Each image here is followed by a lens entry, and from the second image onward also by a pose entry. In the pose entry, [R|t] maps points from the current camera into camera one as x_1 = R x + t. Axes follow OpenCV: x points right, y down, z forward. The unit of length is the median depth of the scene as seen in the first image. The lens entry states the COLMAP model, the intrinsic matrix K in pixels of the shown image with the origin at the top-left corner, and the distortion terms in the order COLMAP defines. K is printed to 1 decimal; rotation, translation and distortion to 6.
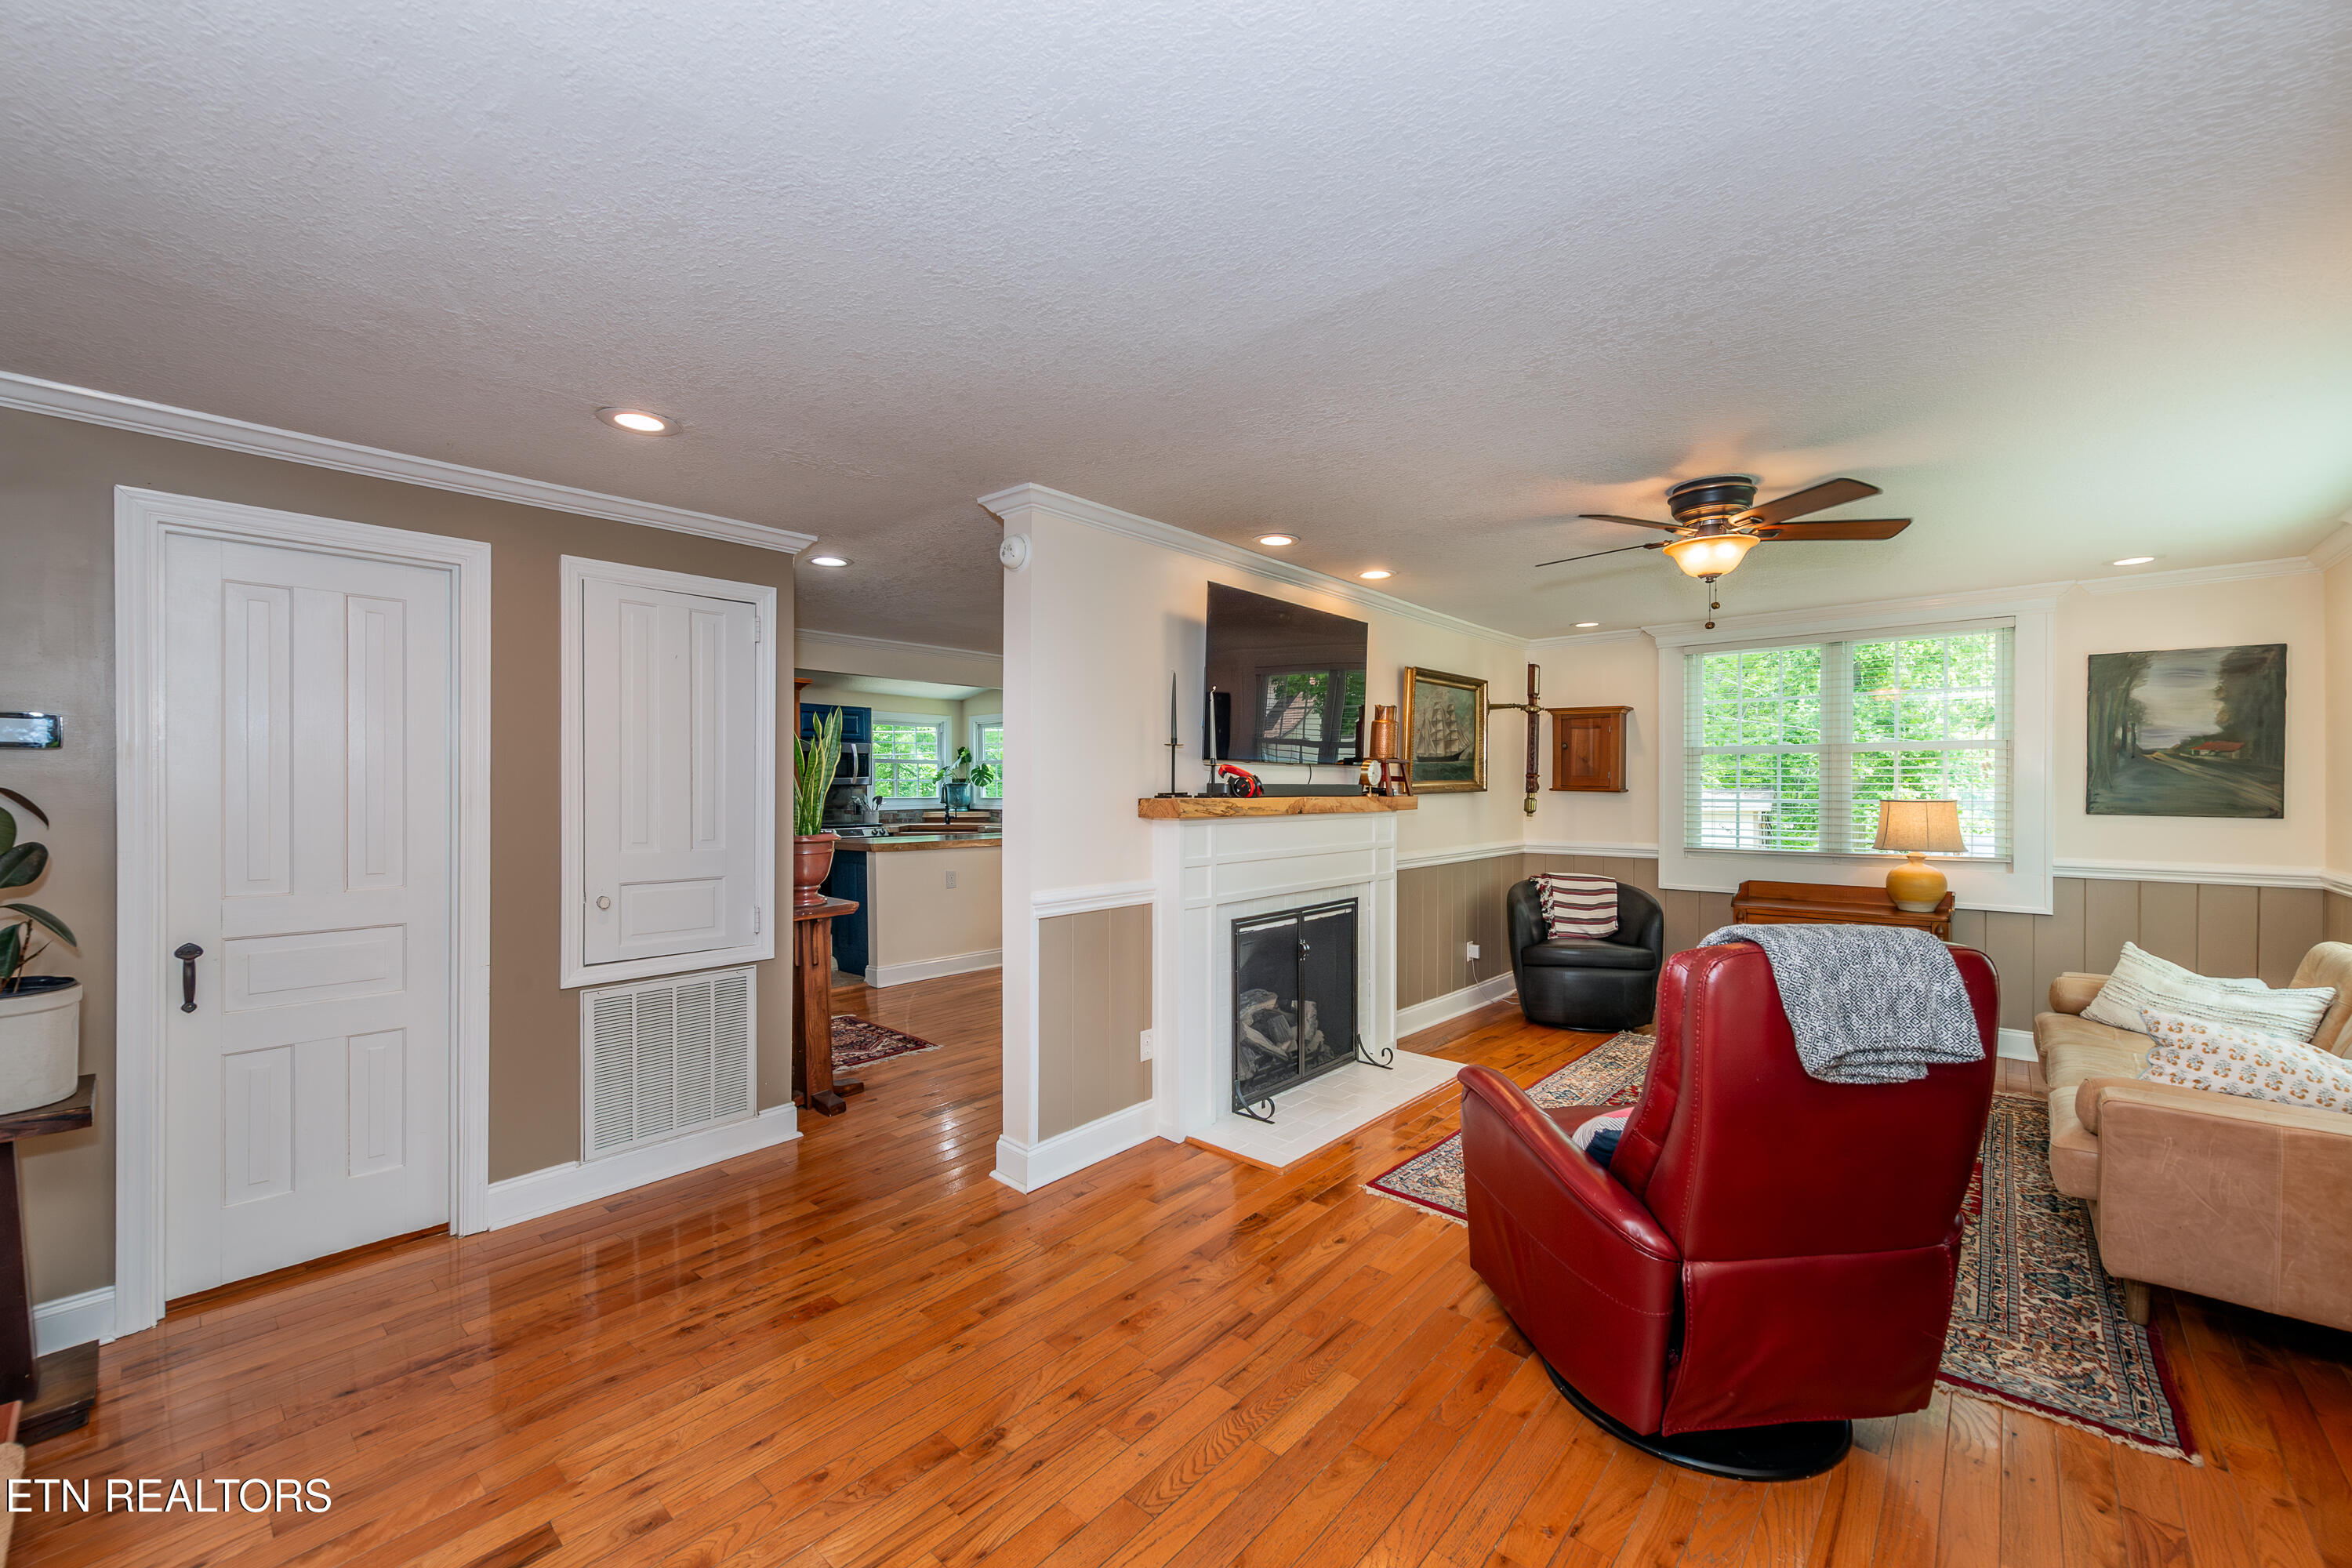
lens RADIAL K [[939.6, 0, 1163.5], [0, 939.6, 781.0], [0, 0, 1]] dist [0.004720, -0.000318]
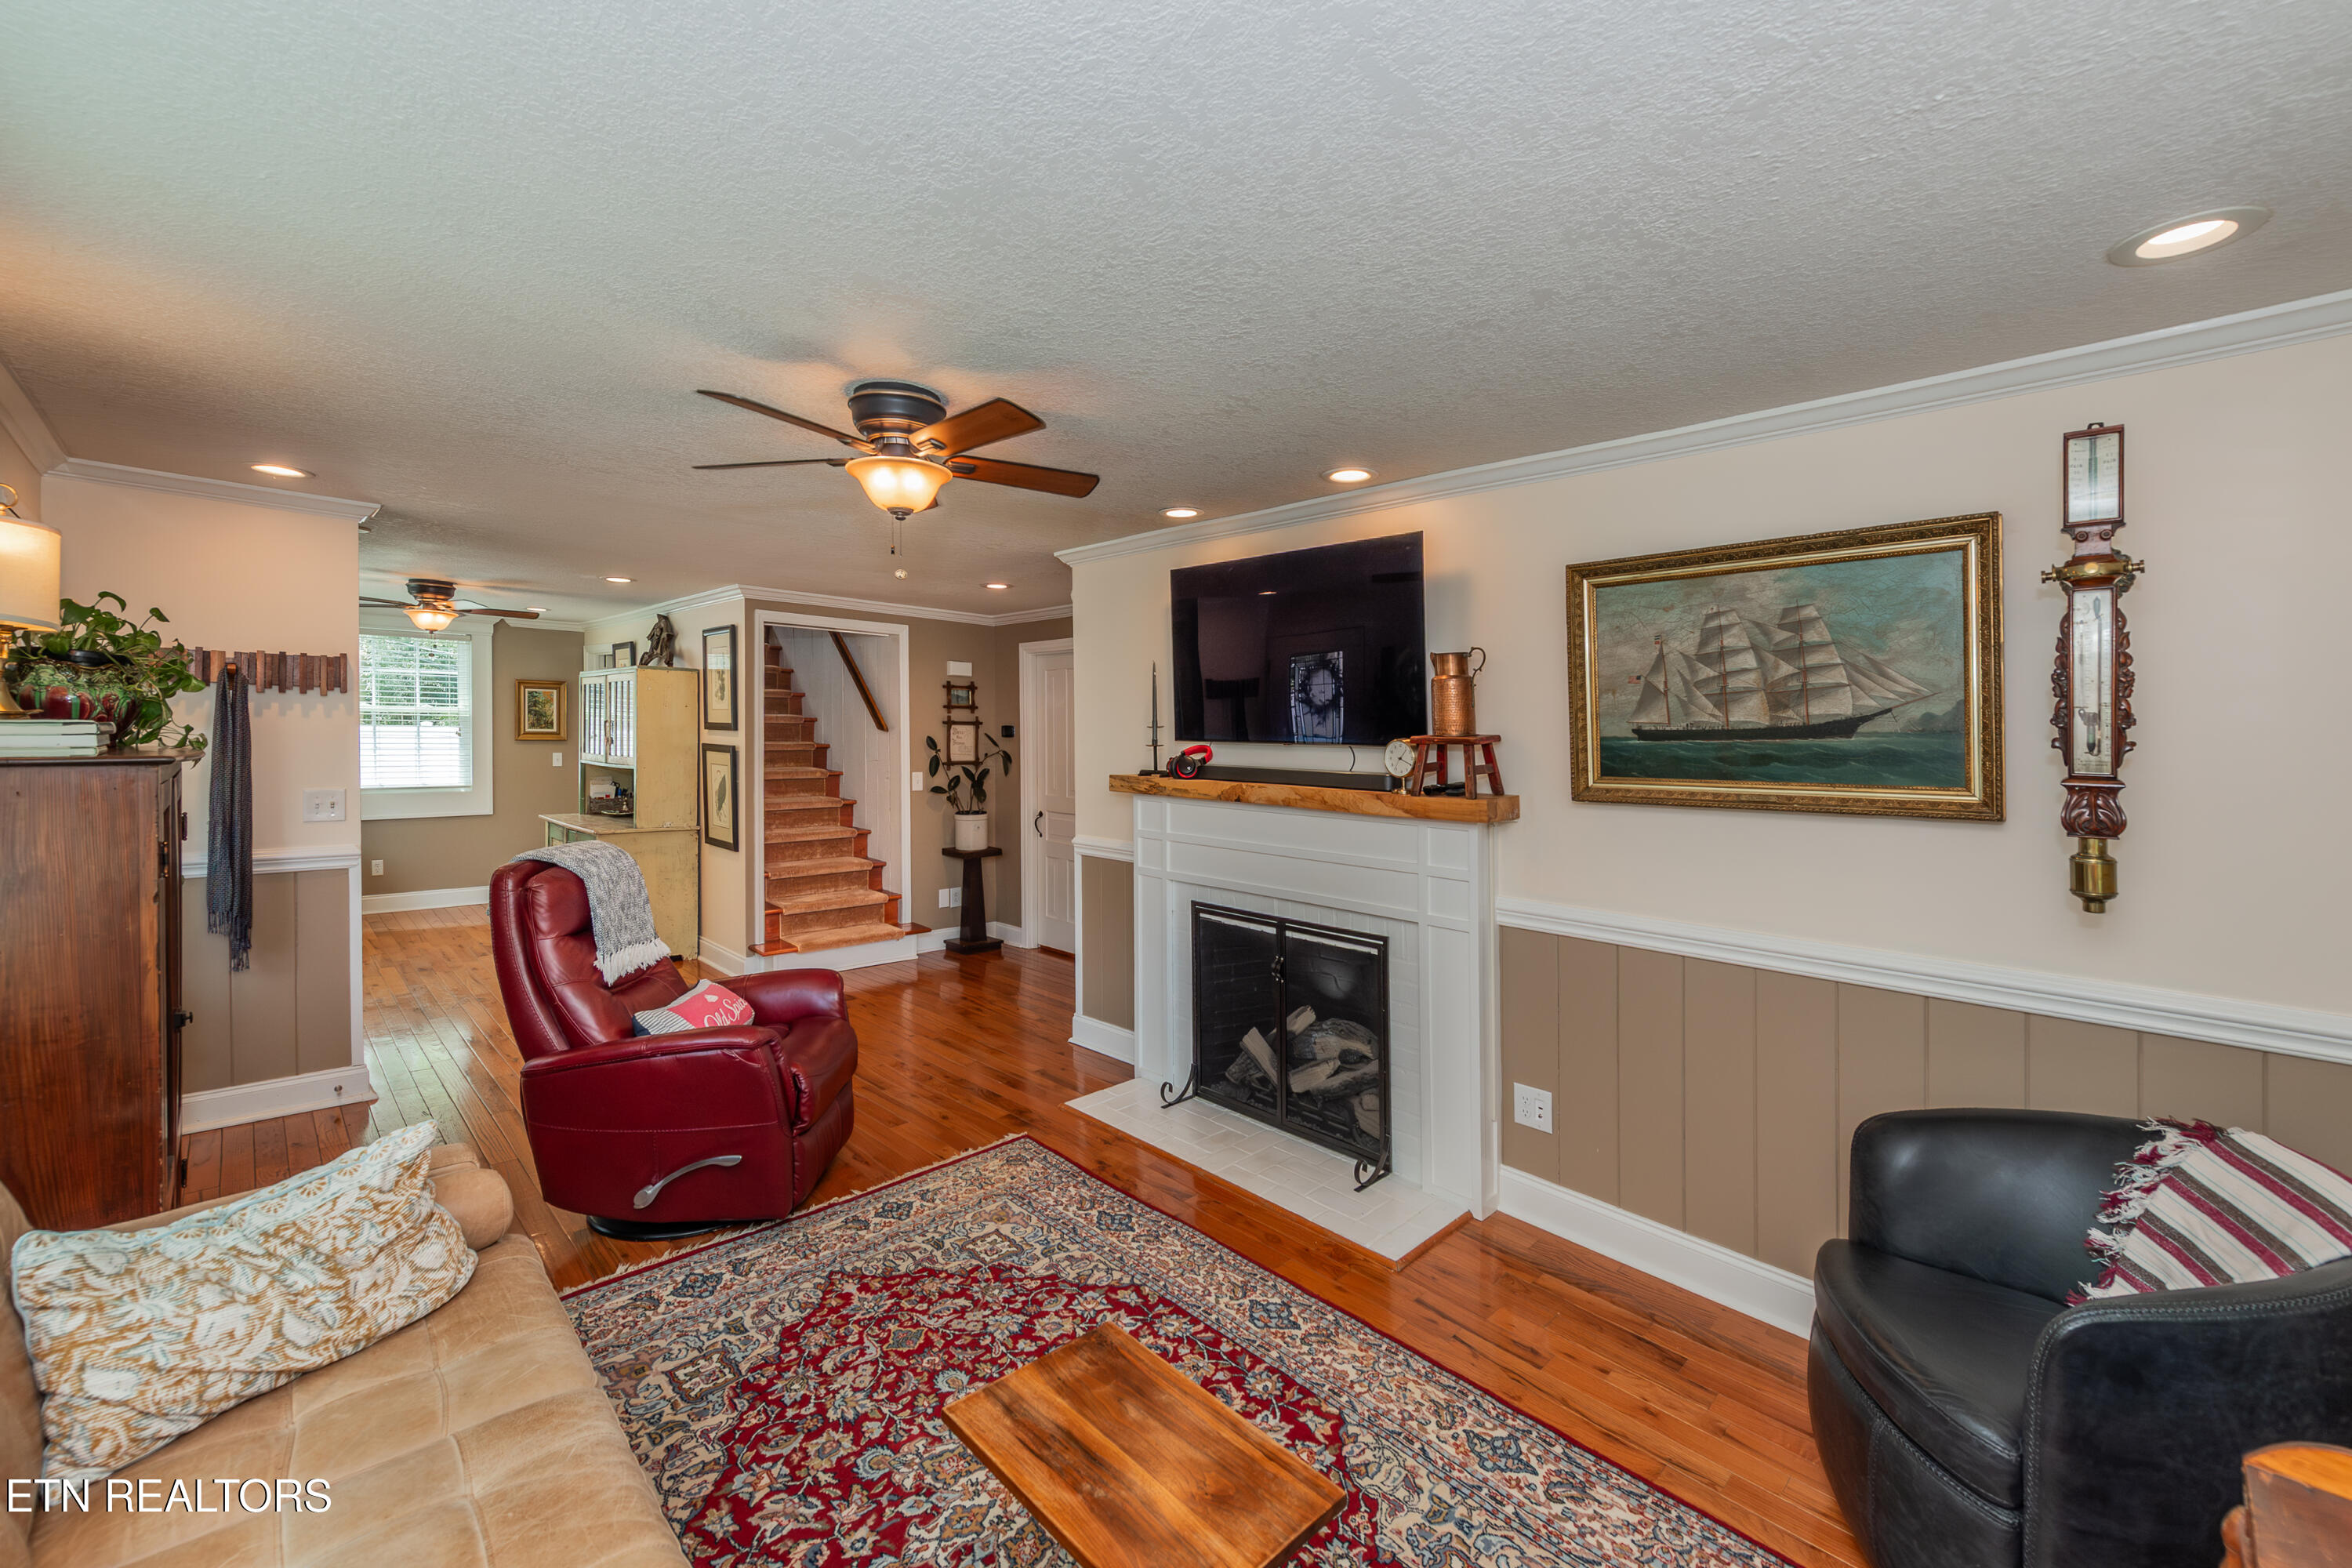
lens RADIAL K [[939.6, 0, 1046.2], [0, 939.6, 730.8], [0, 0, 1]] dist [0.004720, -0.000318]
pose [[-0.150355, 0.000267, -0.988632, 1.037021], [-0.001559, 0.999999, 0.000507, -0.031421], [0.988631, 0.001618, -0.150354, 0.956070]]
